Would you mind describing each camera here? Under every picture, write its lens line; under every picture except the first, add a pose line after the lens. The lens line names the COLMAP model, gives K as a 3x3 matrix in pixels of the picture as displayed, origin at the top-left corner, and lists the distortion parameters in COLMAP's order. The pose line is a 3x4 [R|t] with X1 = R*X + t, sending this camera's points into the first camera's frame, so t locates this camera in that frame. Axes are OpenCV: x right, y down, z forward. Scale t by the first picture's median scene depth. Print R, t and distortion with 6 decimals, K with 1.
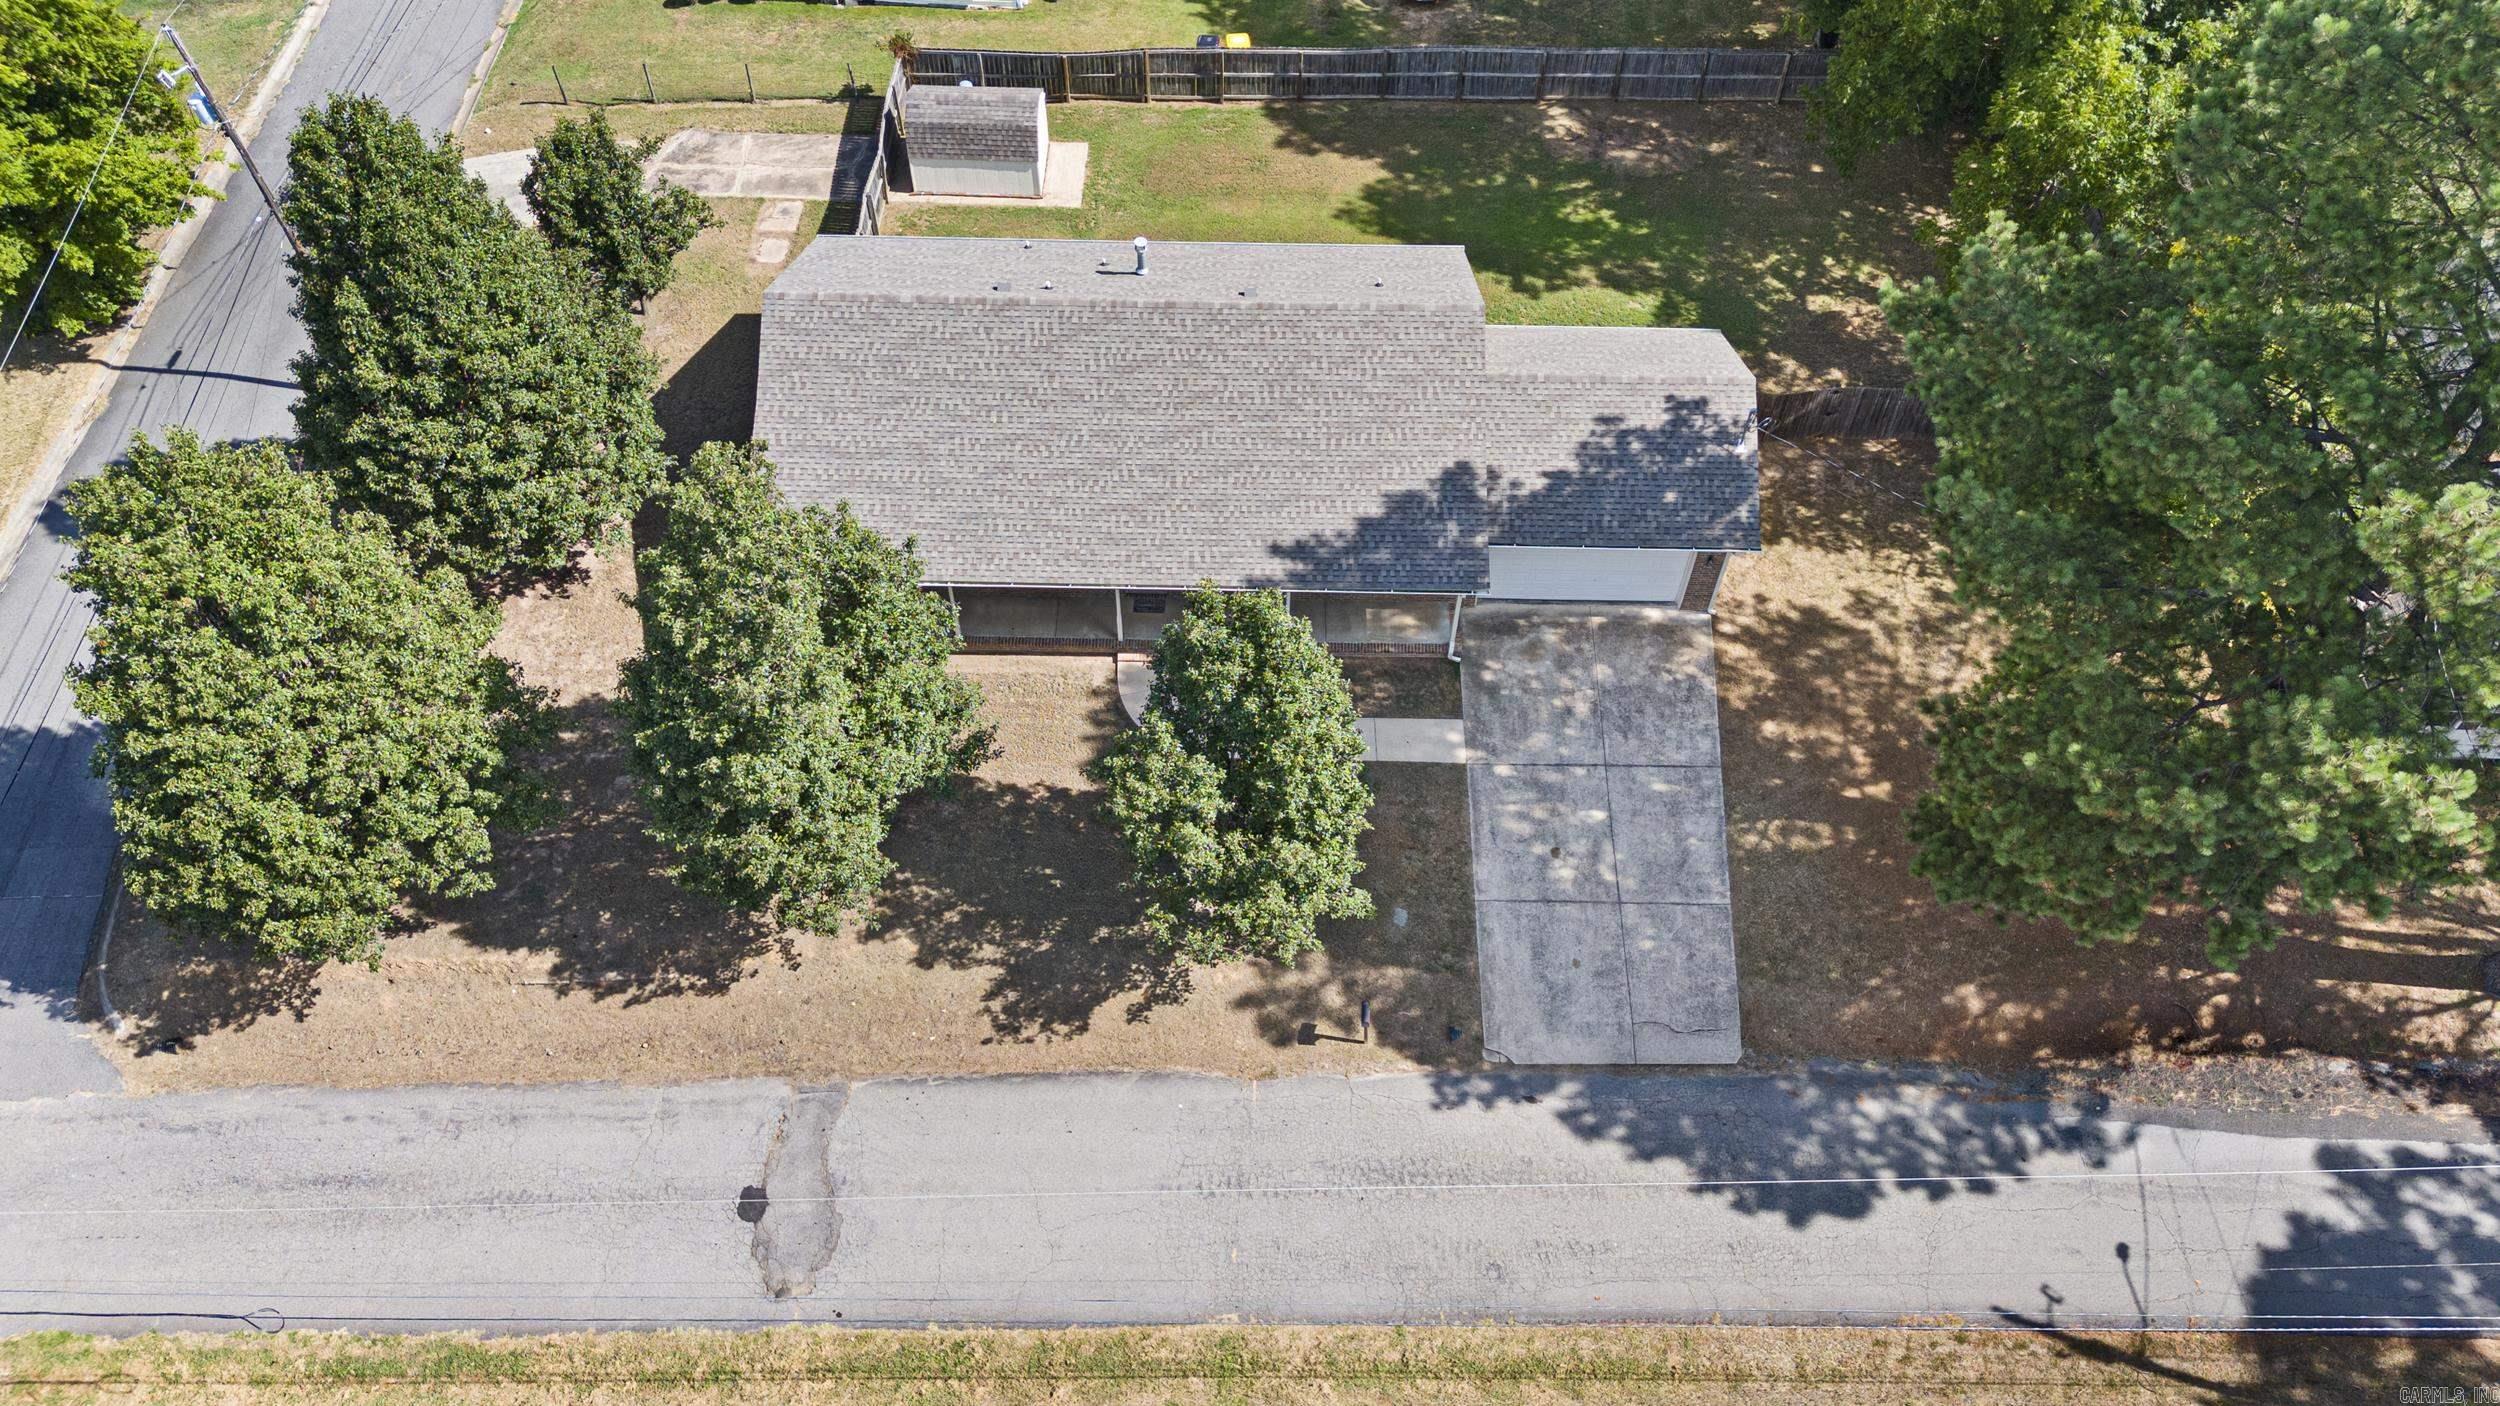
lens RADIAL K [[1811.3, 0, 1261.6], [0, 1811.3, 708.3], [0, 0, 1]] dist [0.025651, -0.005138]
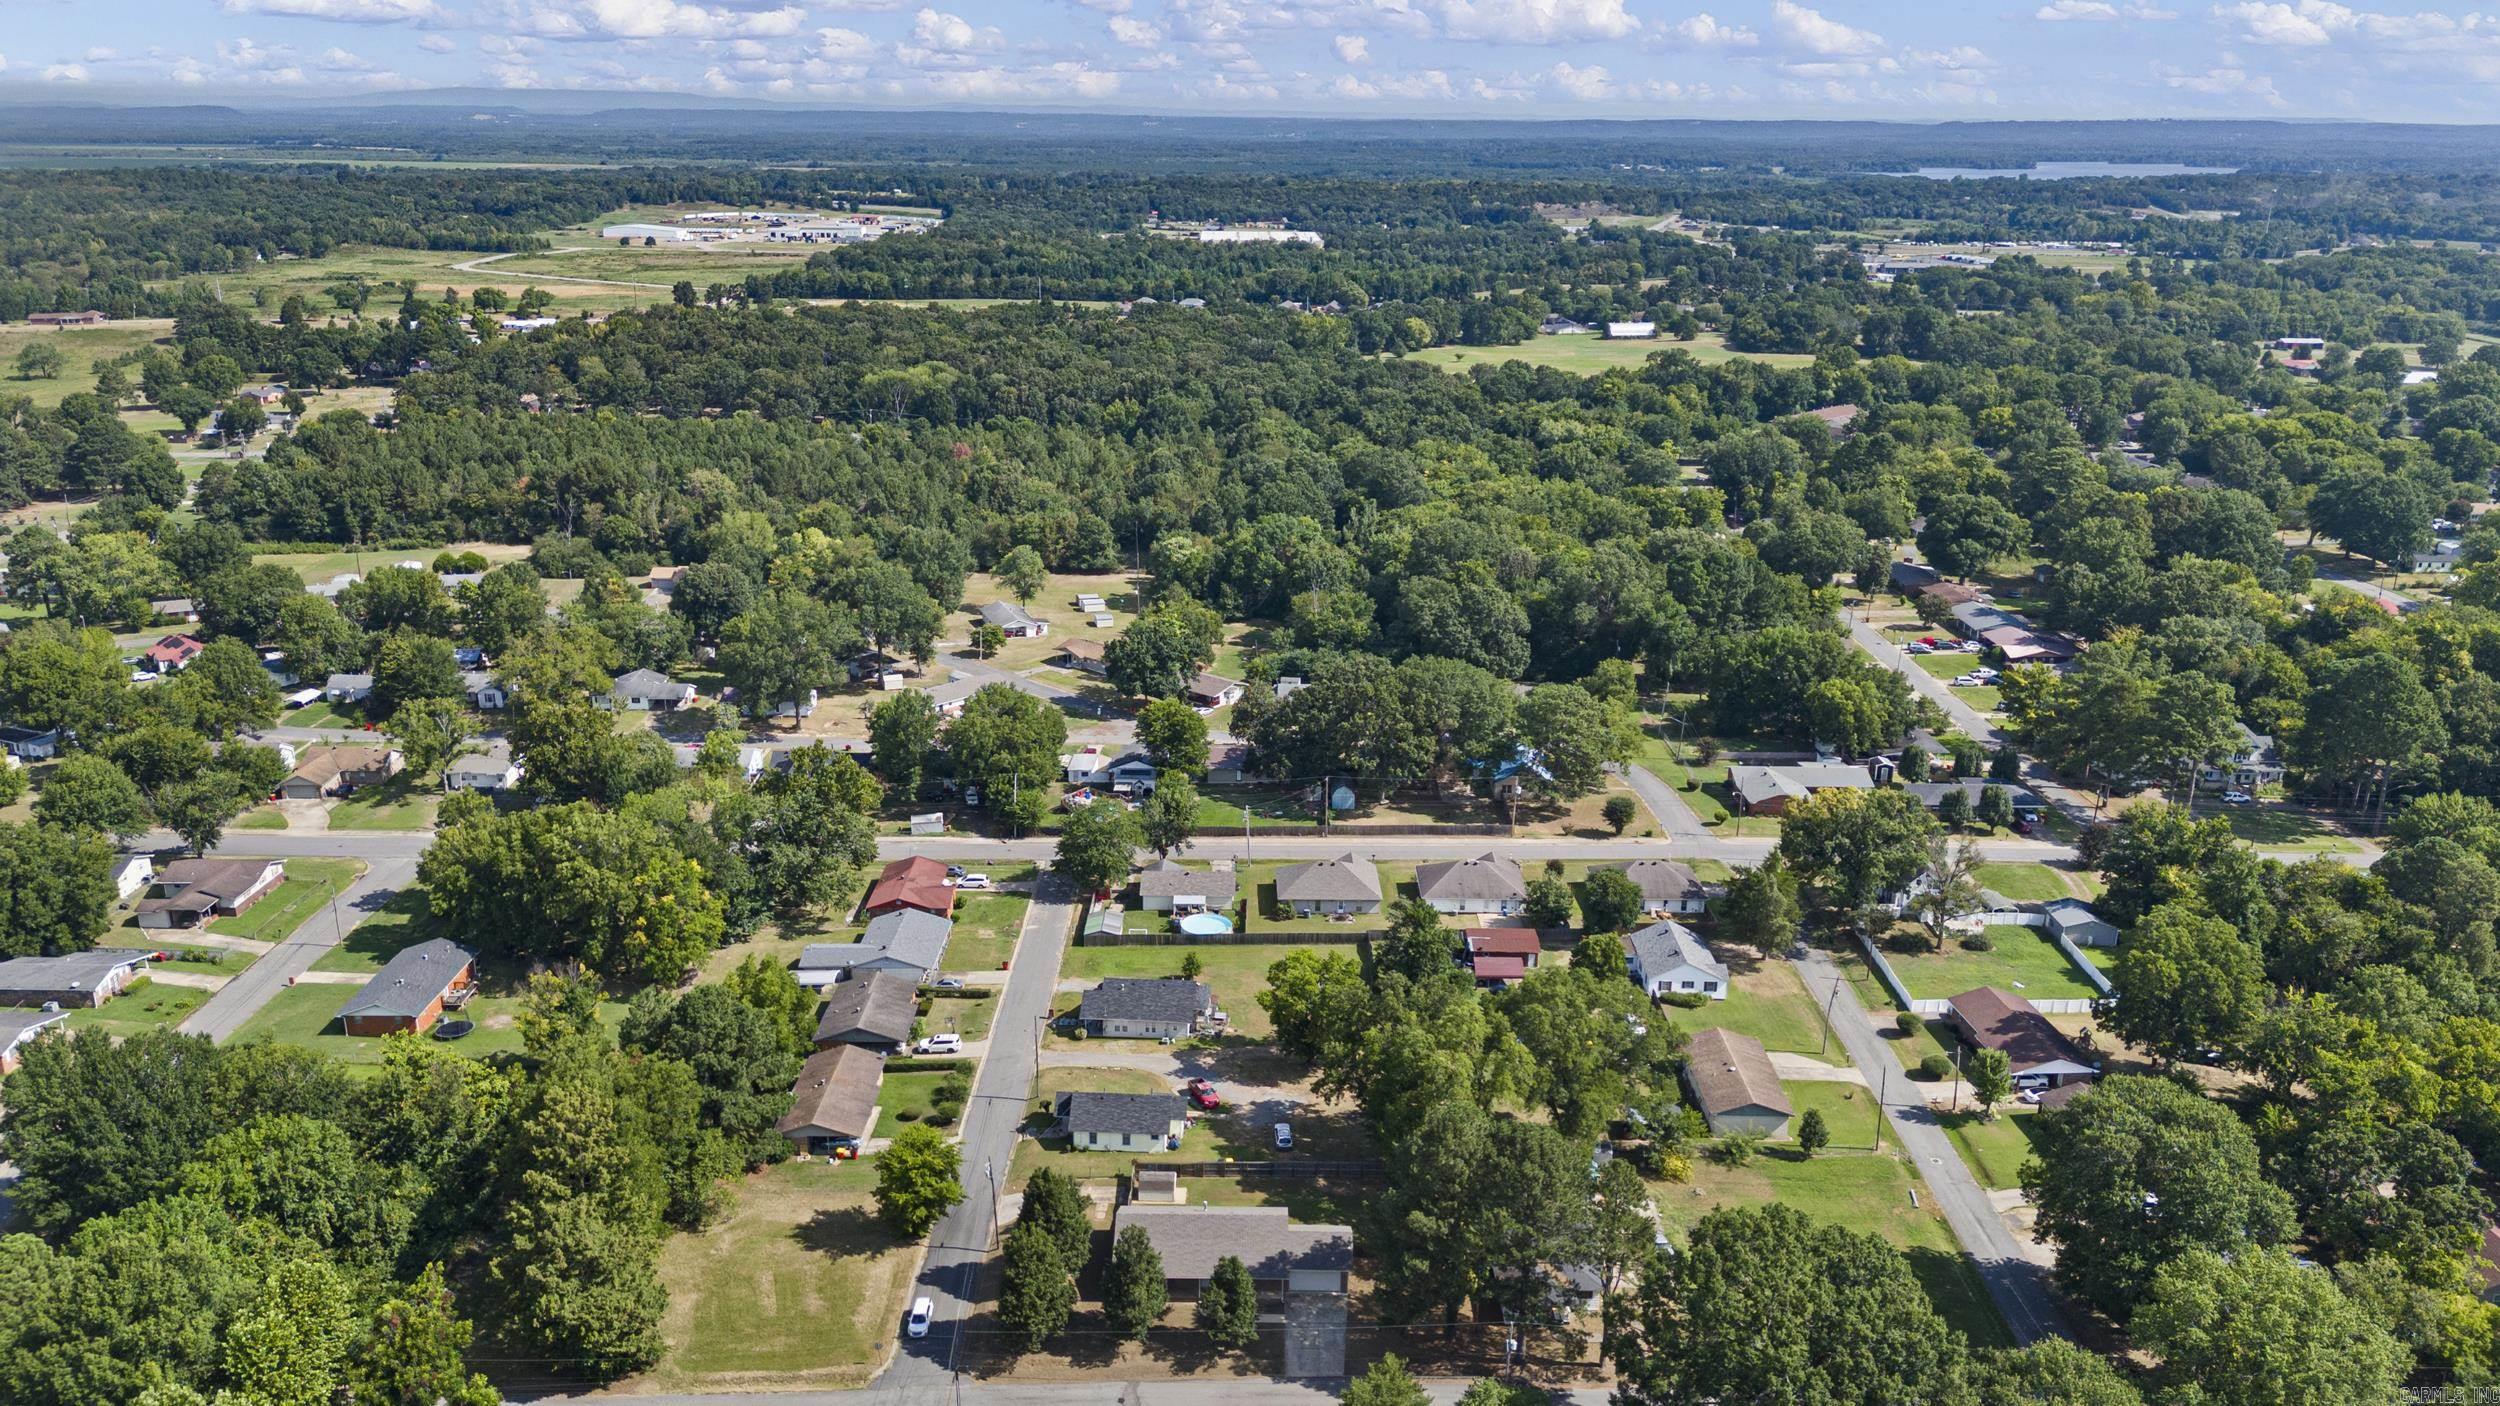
lens RADIAL K [[1811.3, 0, 1234.4], [0, 1811.3, 707.3], [0, 0, 1]] dist [0.025651, -0.005138]
pose [[0.999902, -0.009665, -0.010138, 0.053842], [0.001846, 0.808409, -0.588618, 1.308872], [0.013885, 0.588541, 0.808348, -3.110749]]
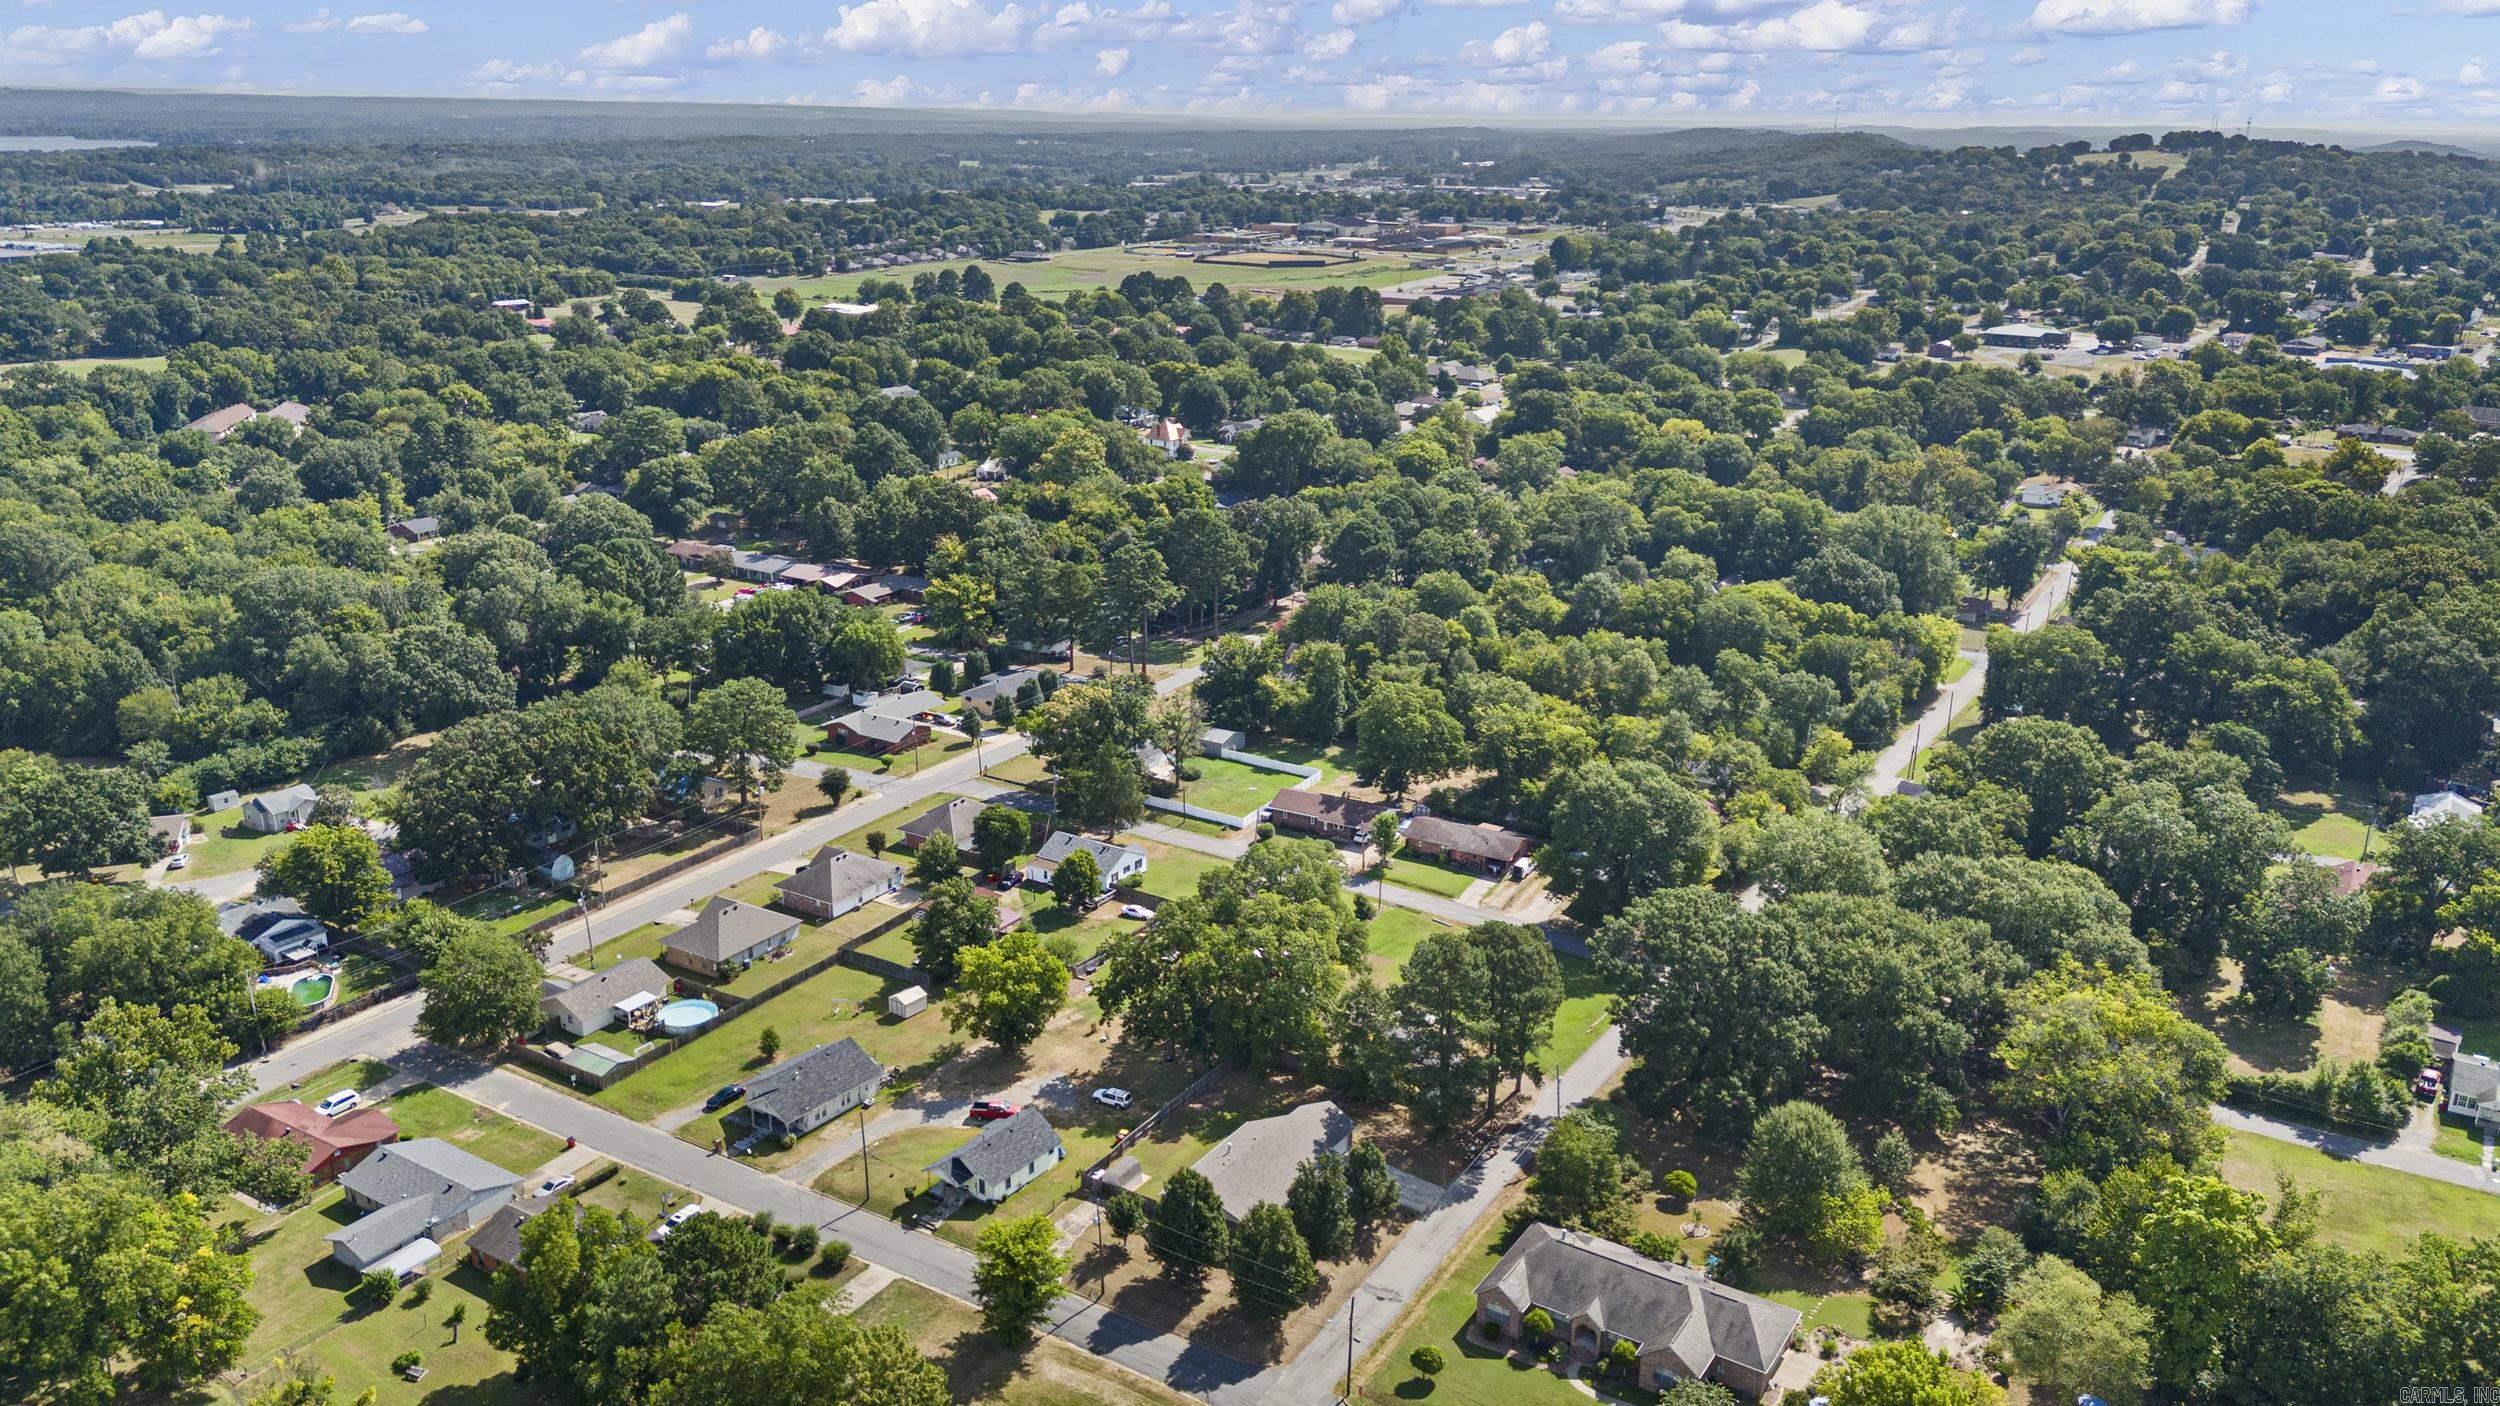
lens RADIAL K [[1811.3, 0, 1245.0], [0, 1811.3, 699.3], [0, 0, 1]] dist [0.025651, -0.005138]
pose [[0.540257, -0.272384, 0.796197, -3.305543], [0.680534, 0.697958, -0.222998, 0.019506], [-0.494971, 0.662315, 0.562444, -2.296597]]
